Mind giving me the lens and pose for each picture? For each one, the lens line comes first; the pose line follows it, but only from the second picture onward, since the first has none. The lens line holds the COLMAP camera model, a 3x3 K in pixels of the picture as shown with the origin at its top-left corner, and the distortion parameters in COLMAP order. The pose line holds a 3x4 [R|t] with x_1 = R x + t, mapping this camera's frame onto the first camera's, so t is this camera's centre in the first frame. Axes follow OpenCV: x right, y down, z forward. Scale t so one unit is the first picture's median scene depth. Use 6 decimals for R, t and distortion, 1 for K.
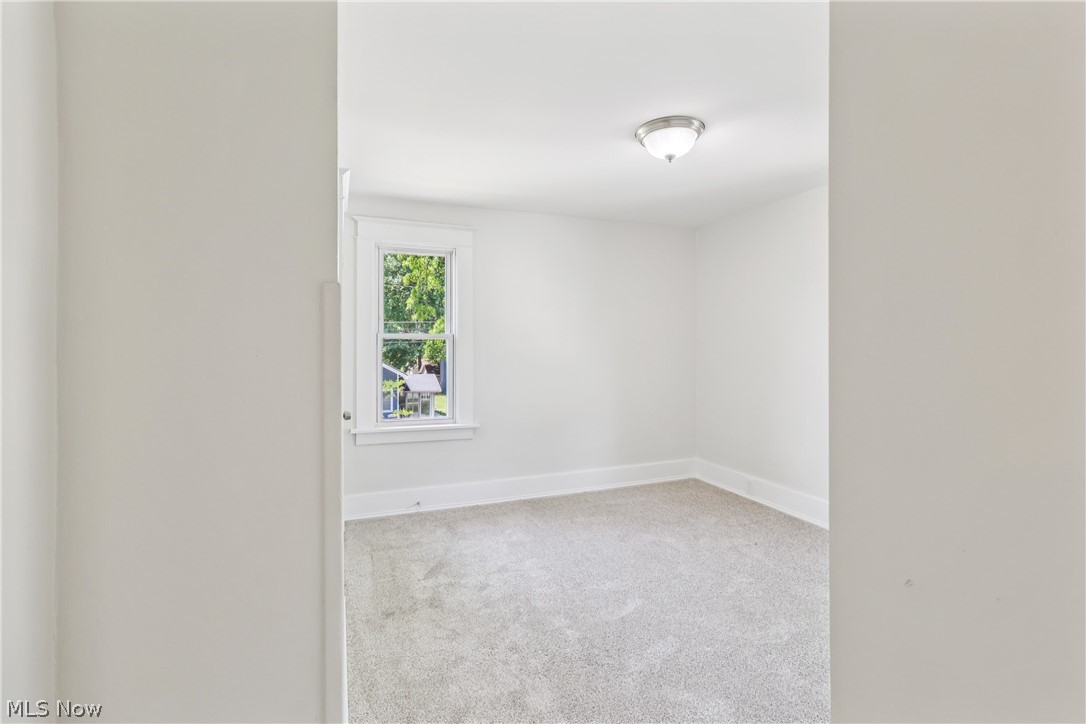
lens RADIAL K [[505.4, 0, 543.5], [0, 505.4, 355.2], [0, 0, 1]] dist [-0.000975, 0.000210]
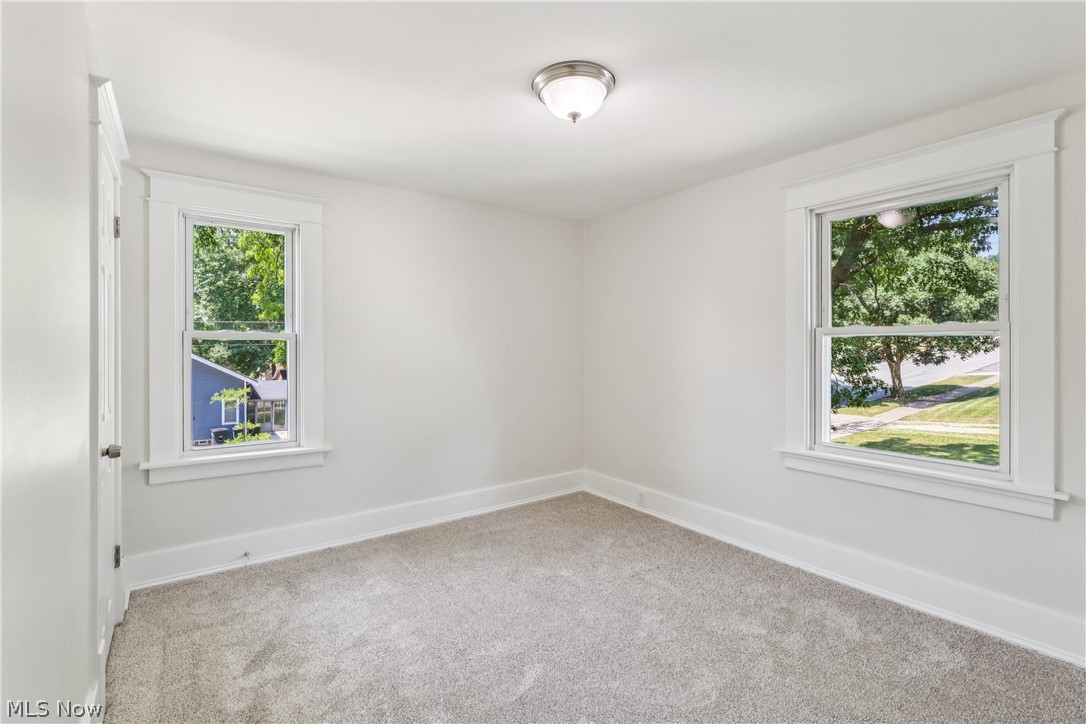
lens RADIAL K [[505.4, 0, 543.5], [0, 505.4, 355.2], [0, 0, 1]] dist [-0.000975, 0.000210]
pose [[0.968952, -0.003504, 0.247225, 0.000064], [0.004975, 0.999973, -0.005324, -0.001974], [-0.247200, 0.006388, 0.968943, 0.163450]]
